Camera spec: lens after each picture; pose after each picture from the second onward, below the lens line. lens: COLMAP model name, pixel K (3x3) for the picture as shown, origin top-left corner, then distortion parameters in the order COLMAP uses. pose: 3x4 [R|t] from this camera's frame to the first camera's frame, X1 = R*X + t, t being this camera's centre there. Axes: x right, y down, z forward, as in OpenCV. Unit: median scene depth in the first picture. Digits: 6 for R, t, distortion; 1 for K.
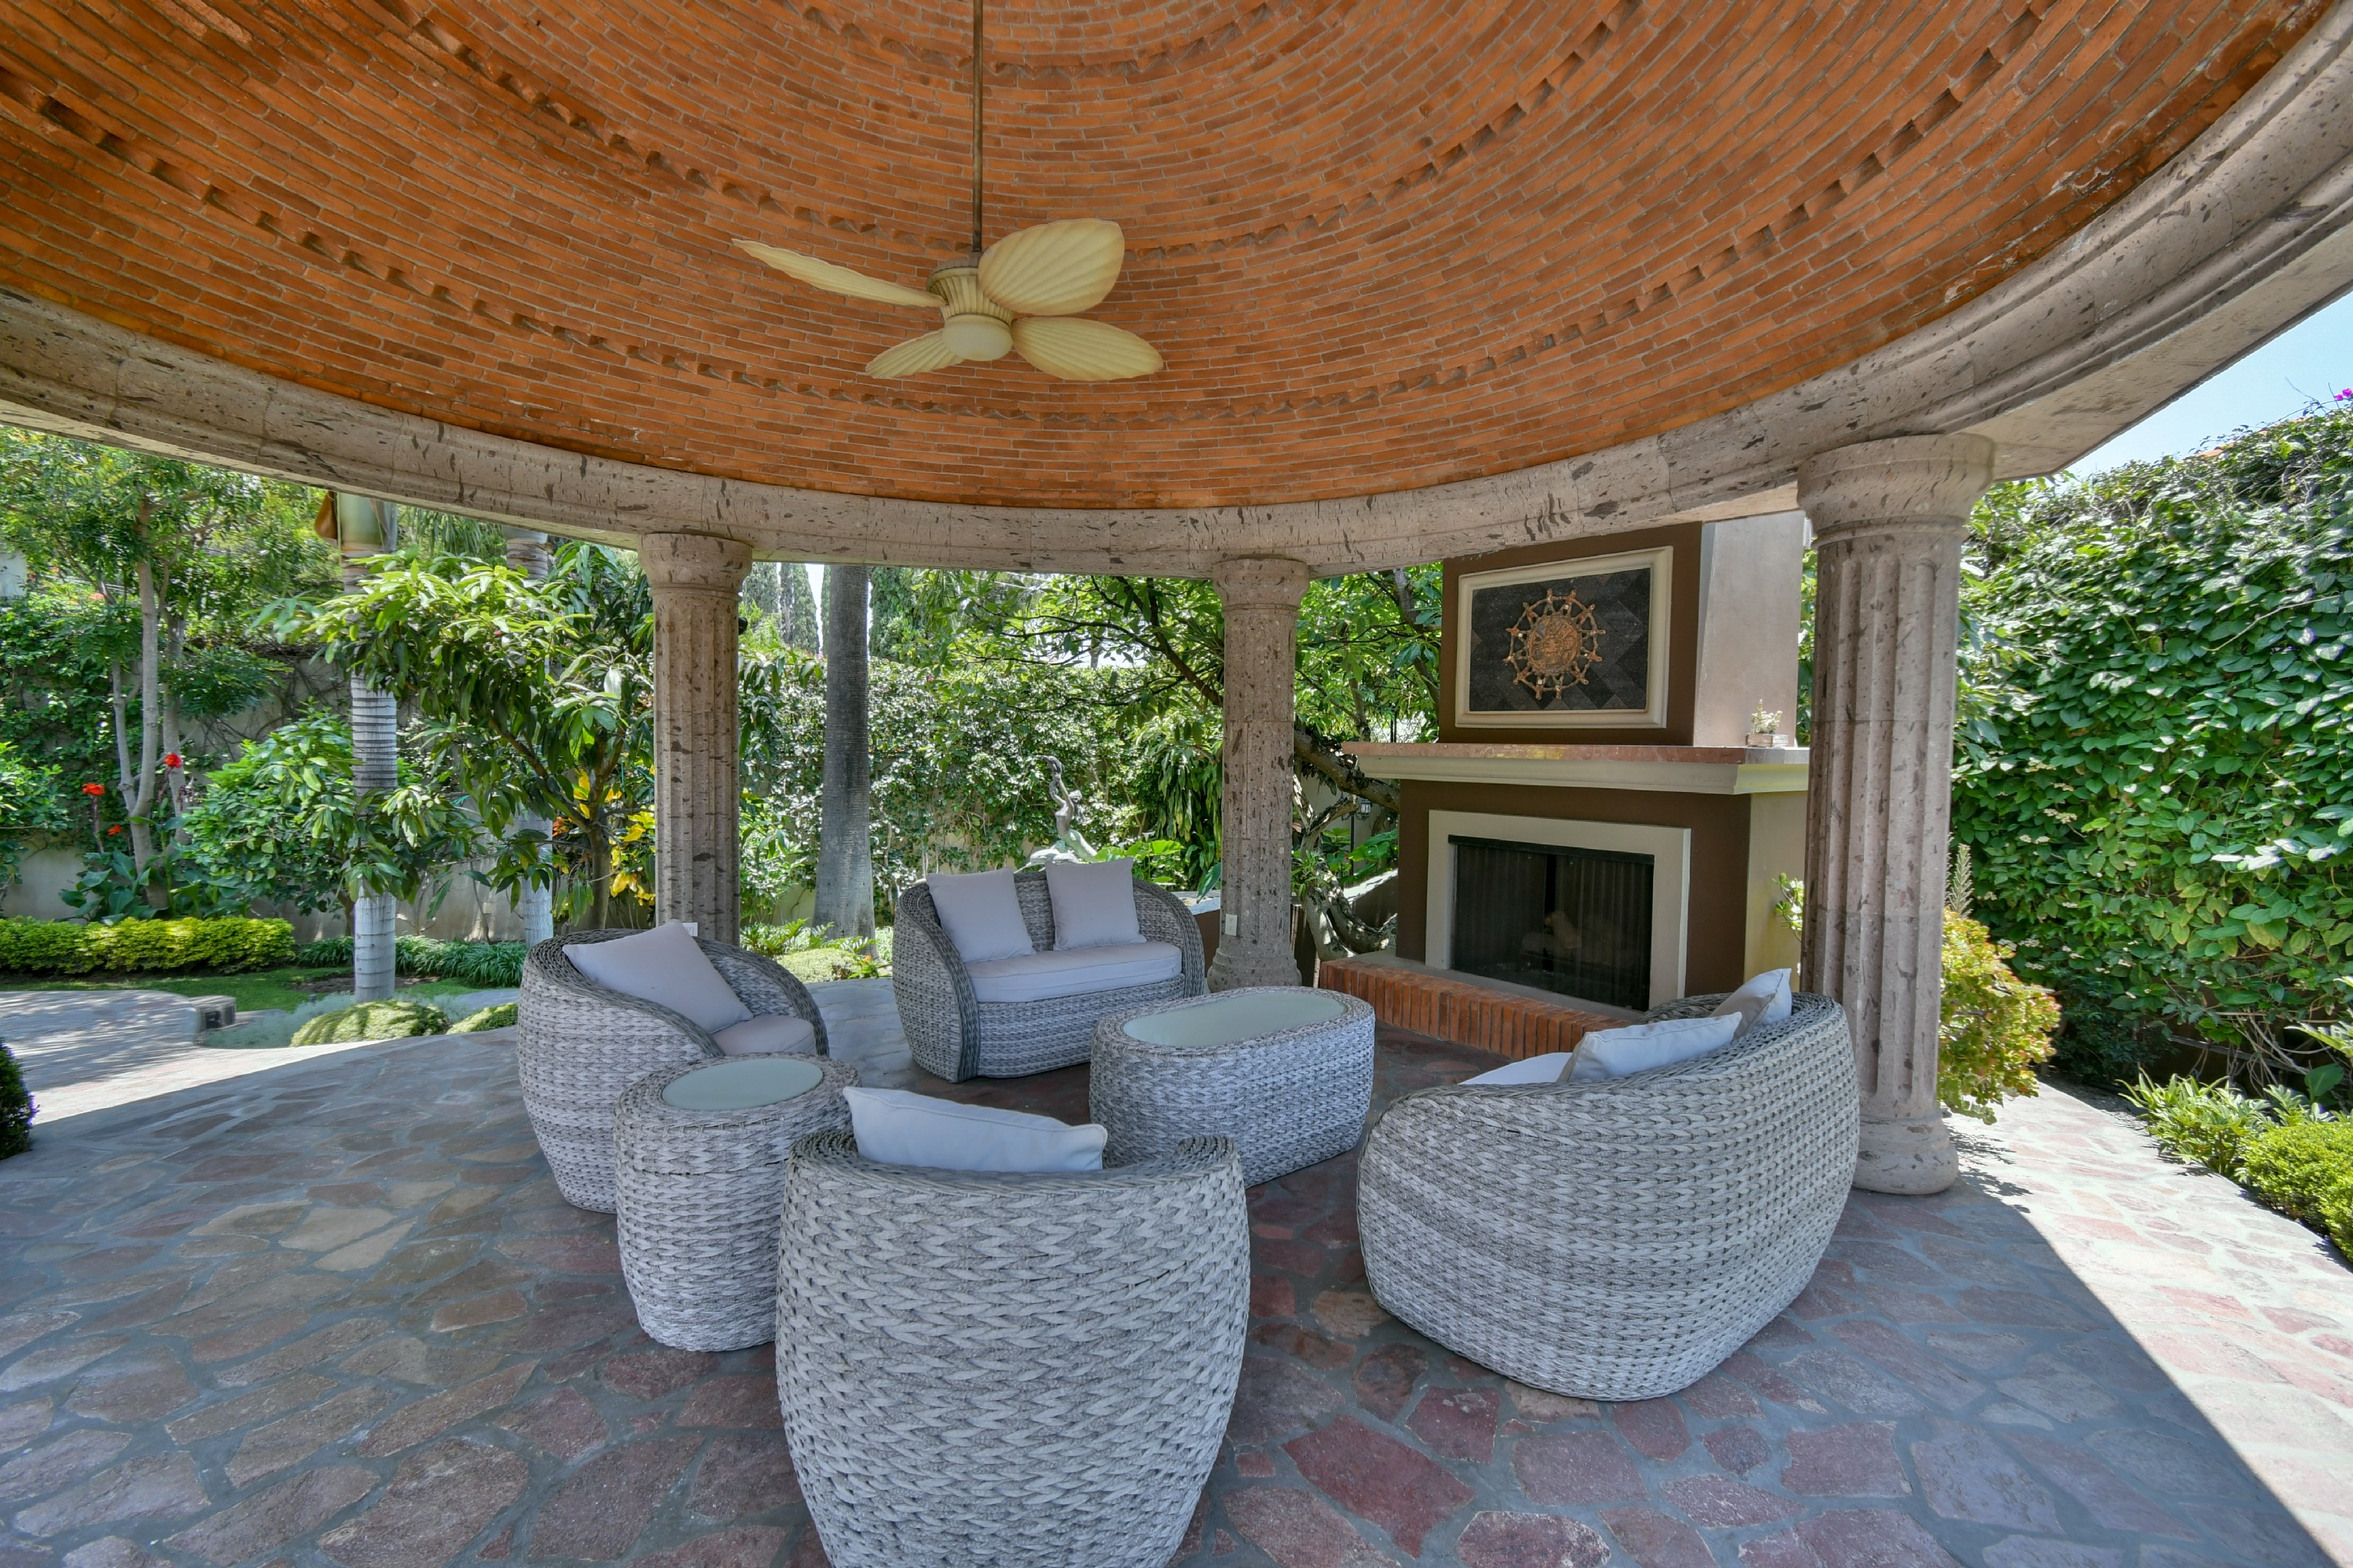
lens RADIAL K [[1038.2, 0, 1176.5], [0, 1038.2, 784.0], [0, 0, 1]] dist [0.002158, 0.000336]
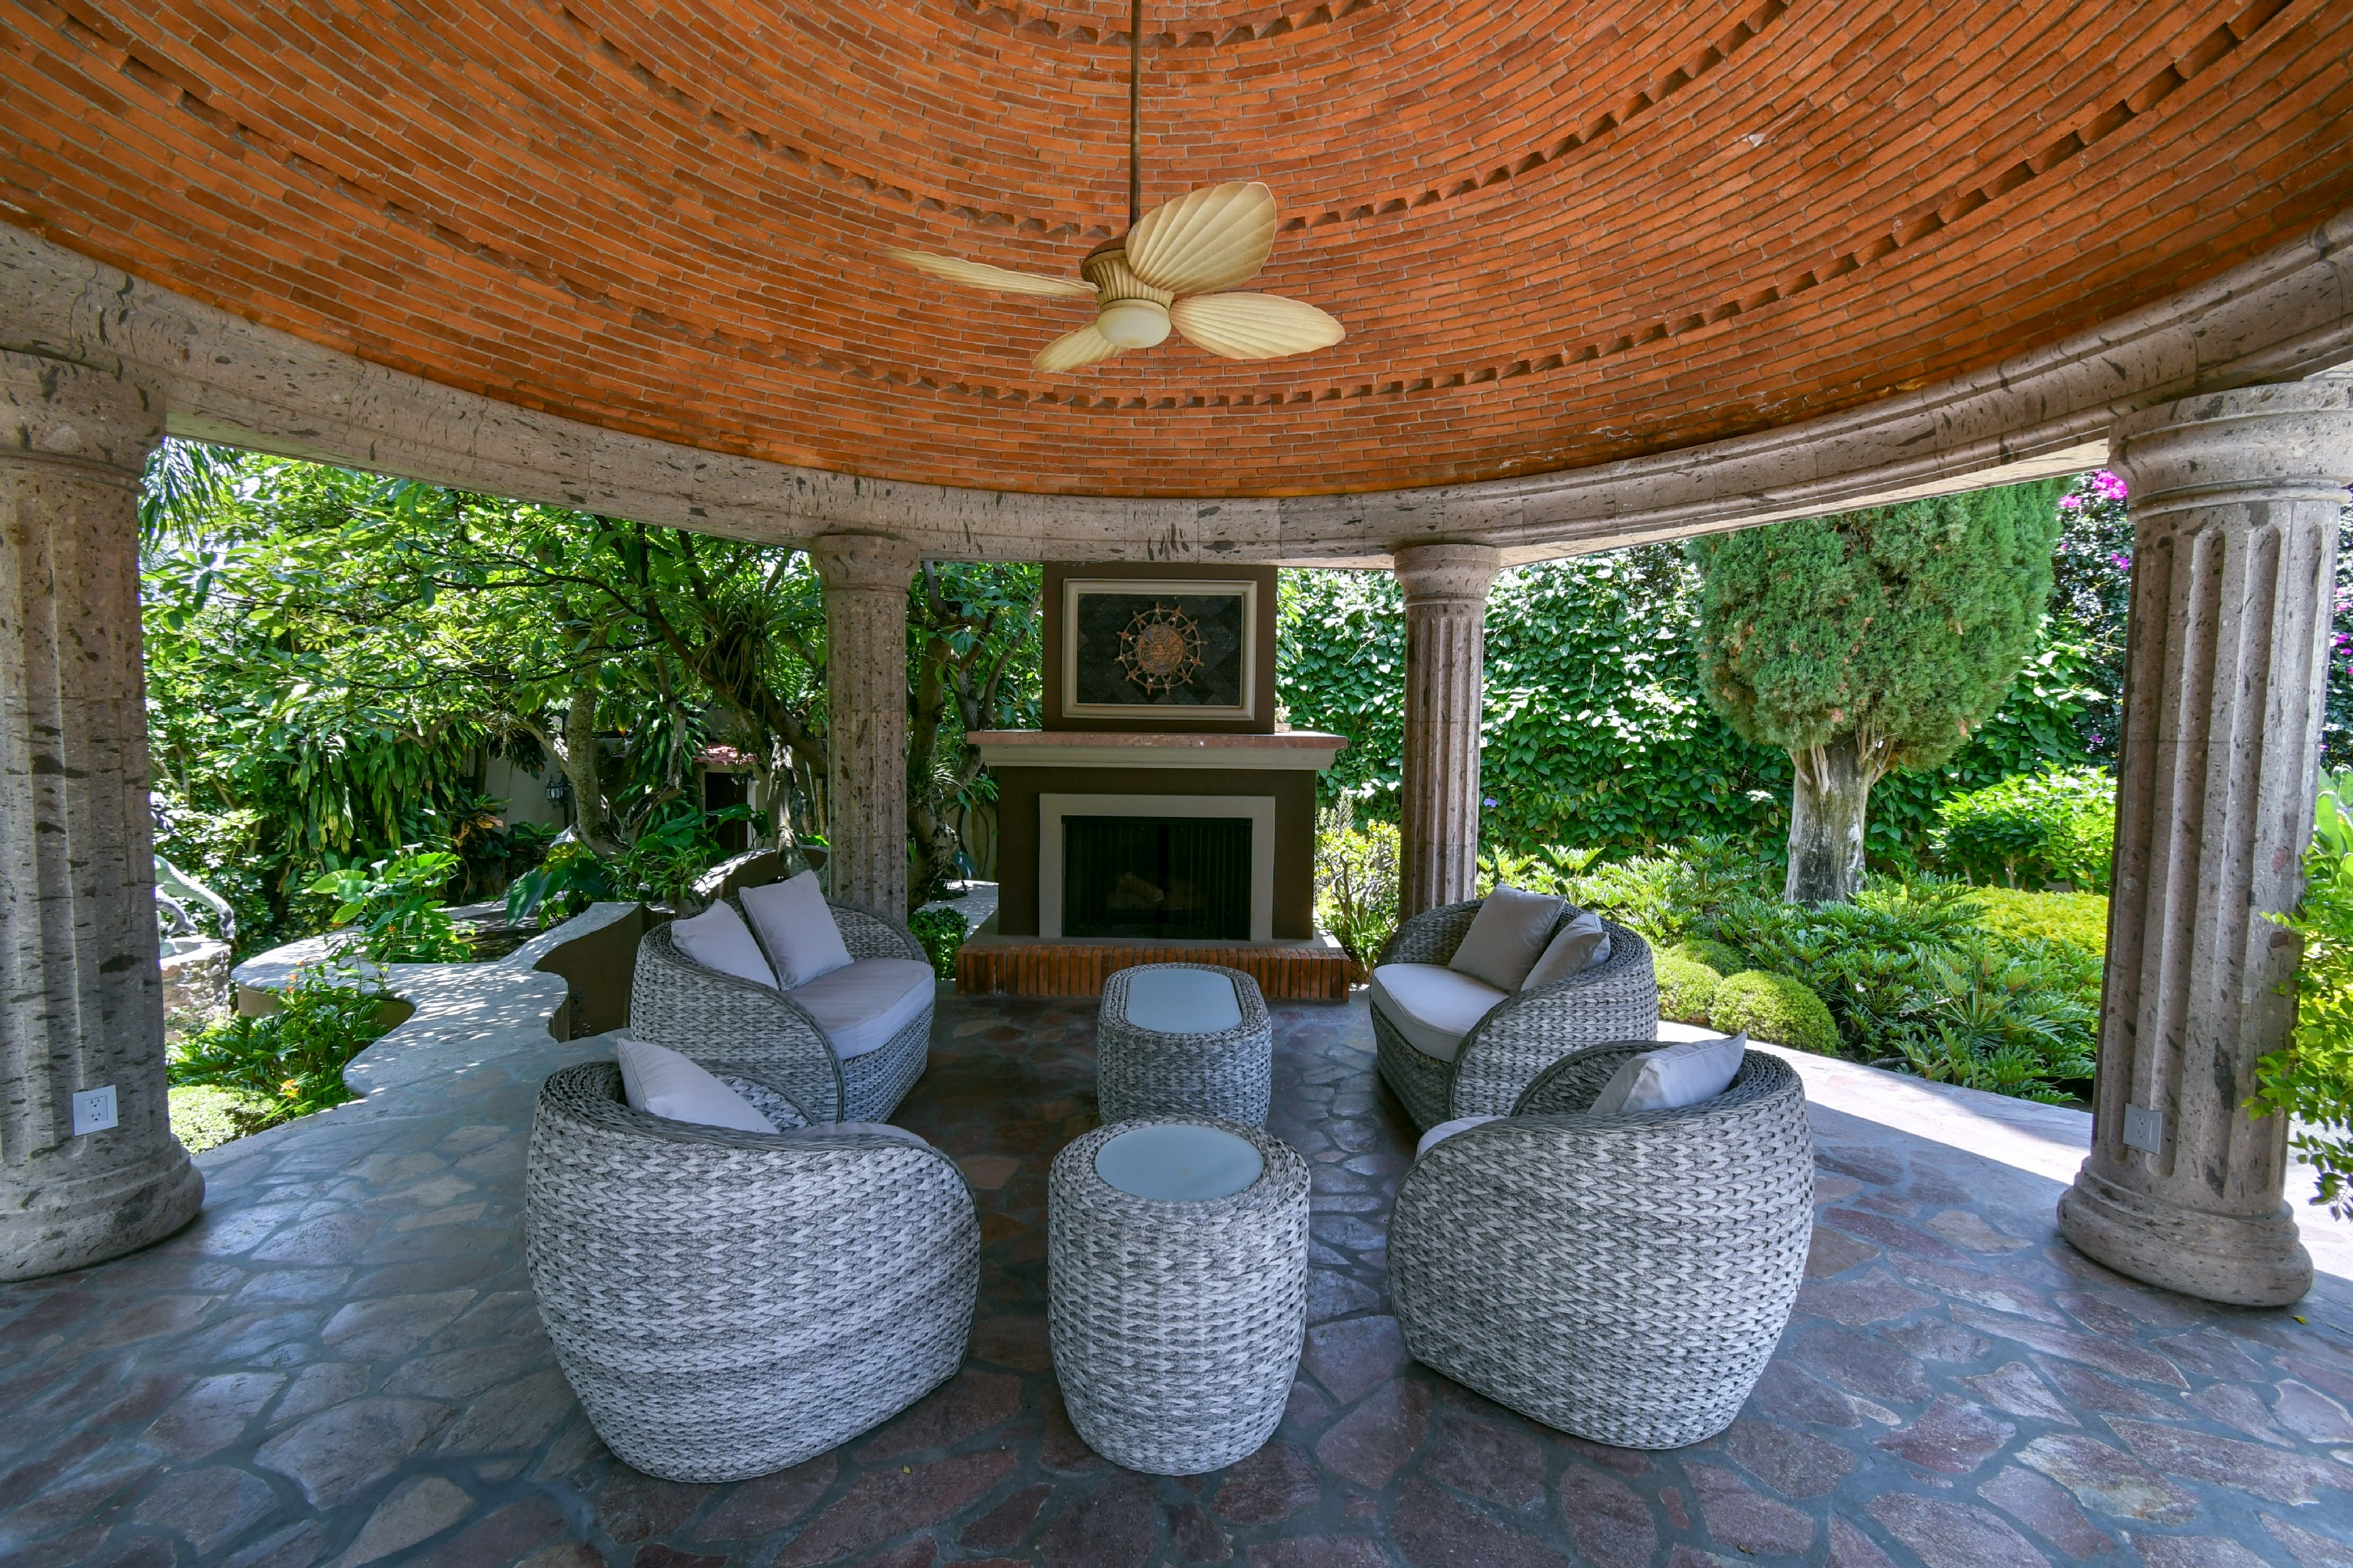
lens RADIAL K [[1045.3, 0, 1178.8], [0, 1045.3, 772.6], [0, 0, 1]] dist [0.003788, 0.000596]
pose [[0.623597, -0.047263, 0.780316, -0.519132], [0.027889, 0.998880, 0.038214, -0.034930], [-0.781248, -0.002068, 0.624217, 0.214310]]
